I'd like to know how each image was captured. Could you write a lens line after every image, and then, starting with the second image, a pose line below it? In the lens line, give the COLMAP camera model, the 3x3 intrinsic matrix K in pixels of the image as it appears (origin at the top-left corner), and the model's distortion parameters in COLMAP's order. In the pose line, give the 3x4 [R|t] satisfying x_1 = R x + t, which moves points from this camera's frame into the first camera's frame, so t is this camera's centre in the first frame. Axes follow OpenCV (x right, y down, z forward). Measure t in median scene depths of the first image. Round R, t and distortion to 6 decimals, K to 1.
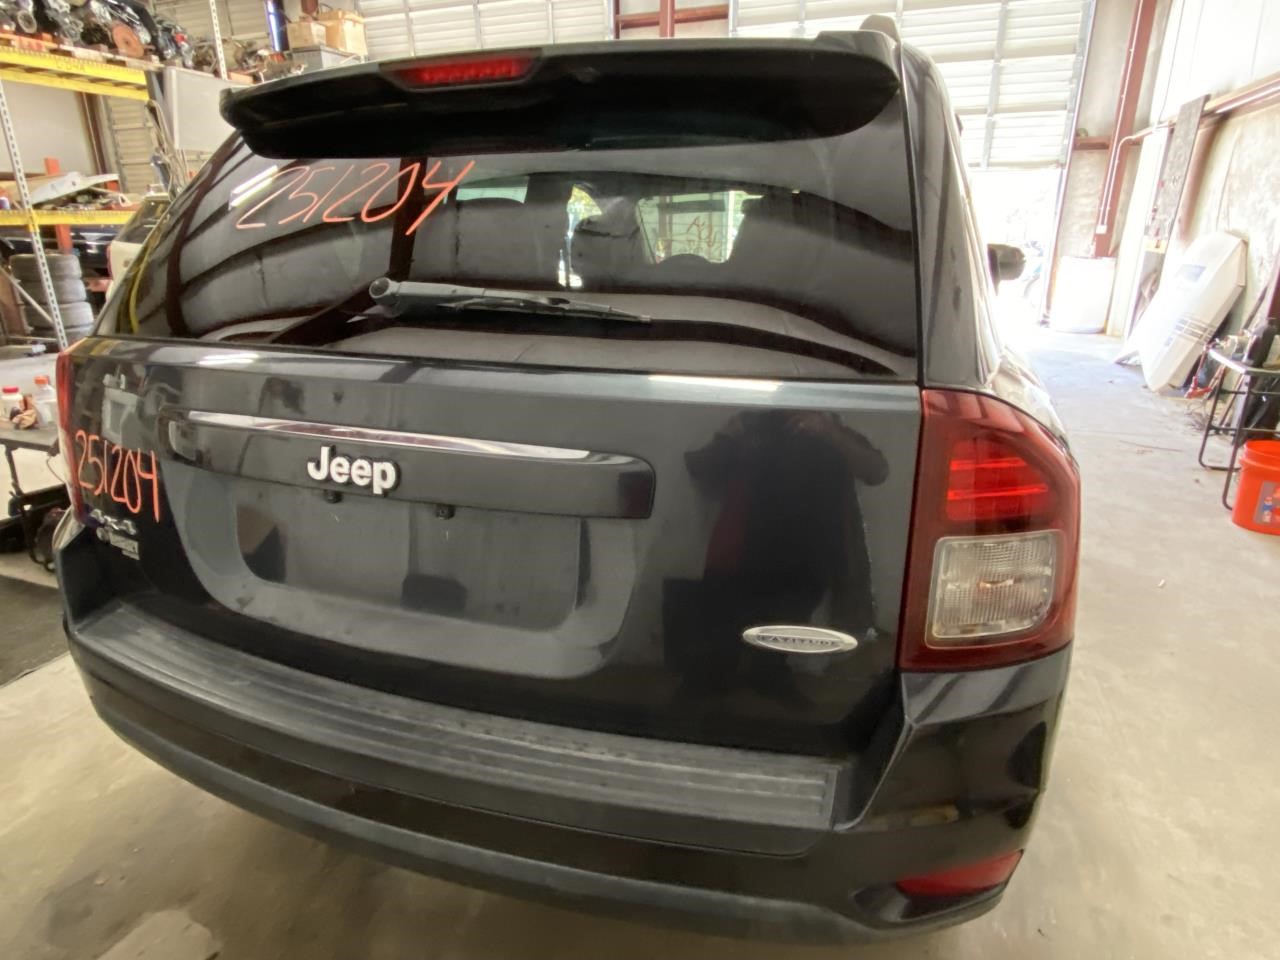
lens RADIAL K [[746.3, 0, 662.5], [0, 746.3, 493.0], [0, 0, 1]] dist [0.056076, -0.039457]
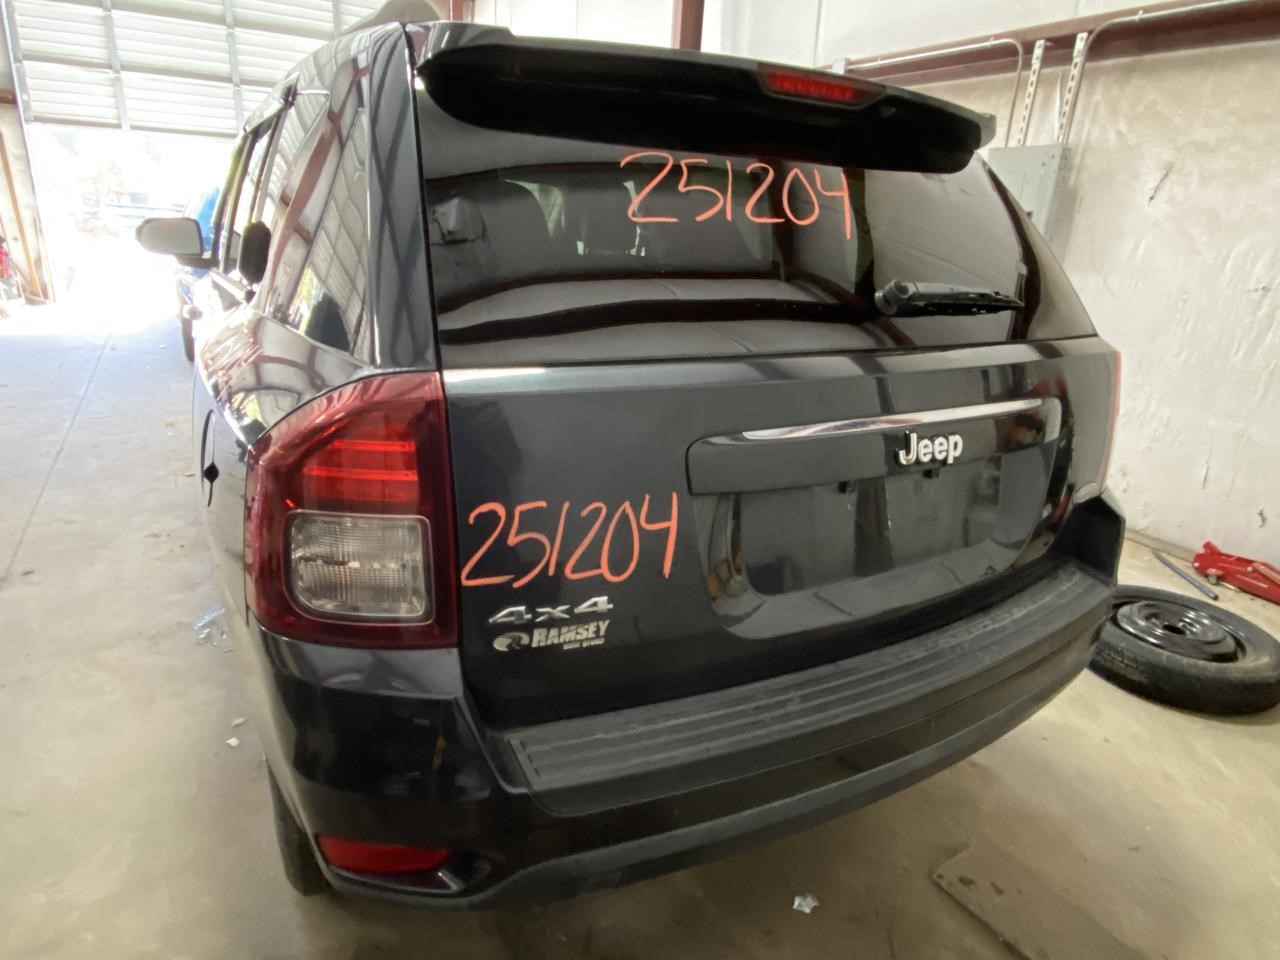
lens RADIAL K [[746.3, 0, 662.5], [0, 746.3, 493.0], [0, 0, 1]] dist [0.056076, -0.039457]
pose [[0.638399, -0.224073, 0.736368, -1.227448], [0.206998, 0.971423, 0.116141, -0.145848], [-0.741349, 0.078283, 0.666538, 0.442094]]
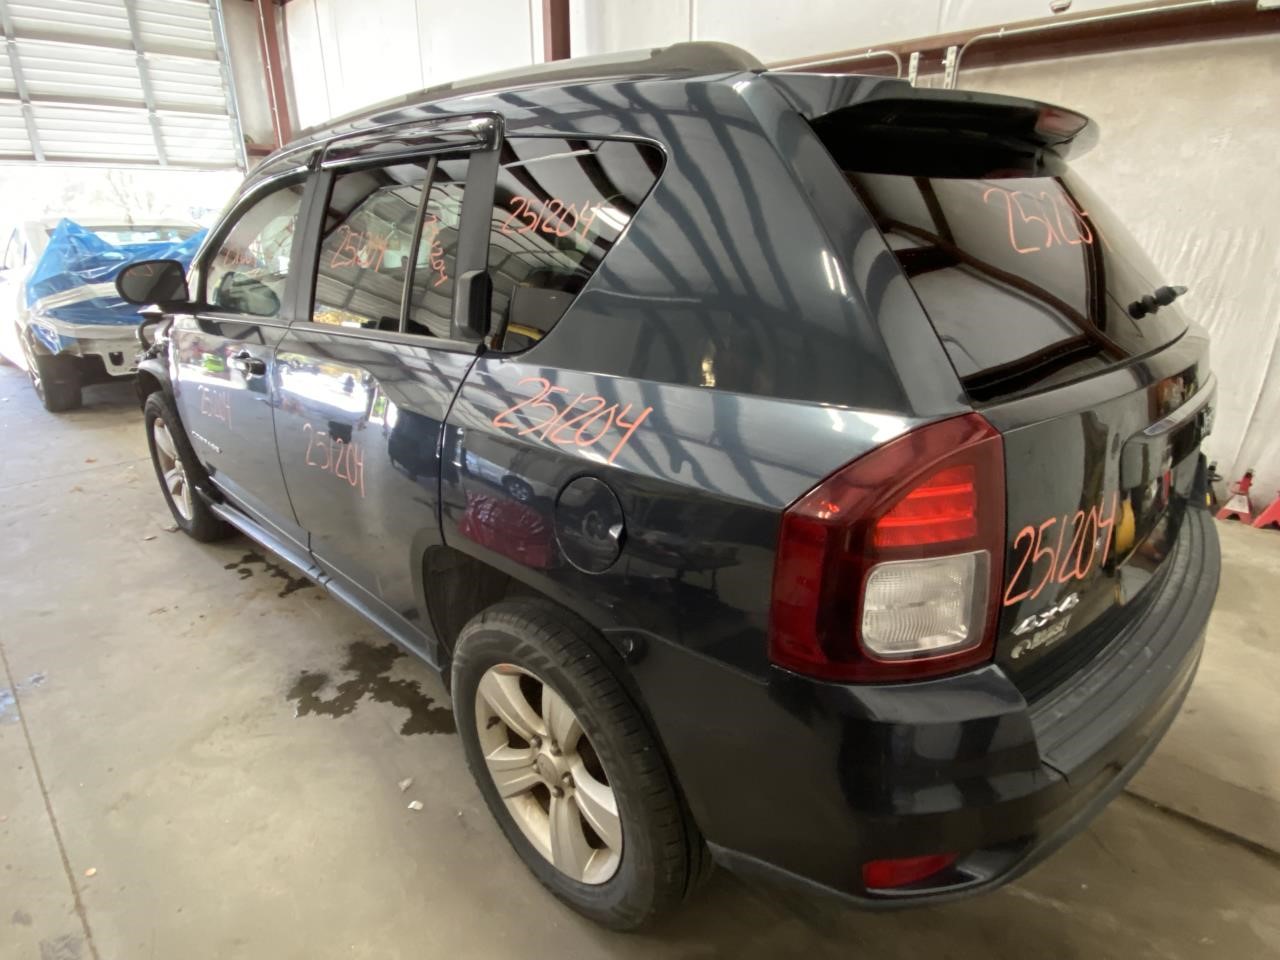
lens RADIAL K [[704.4, 0, 640.0], [0, 704.4, 480.0], [0, 0, 1]] dist [0.016149, -0.013365]
pose [[0.412337, -0.318514, 0.853538, -1.586454], [0.310426, 0.929947, 0.197064, -0.405441], [-0.856513, 0.183704, 0.482327, 1.029565]]
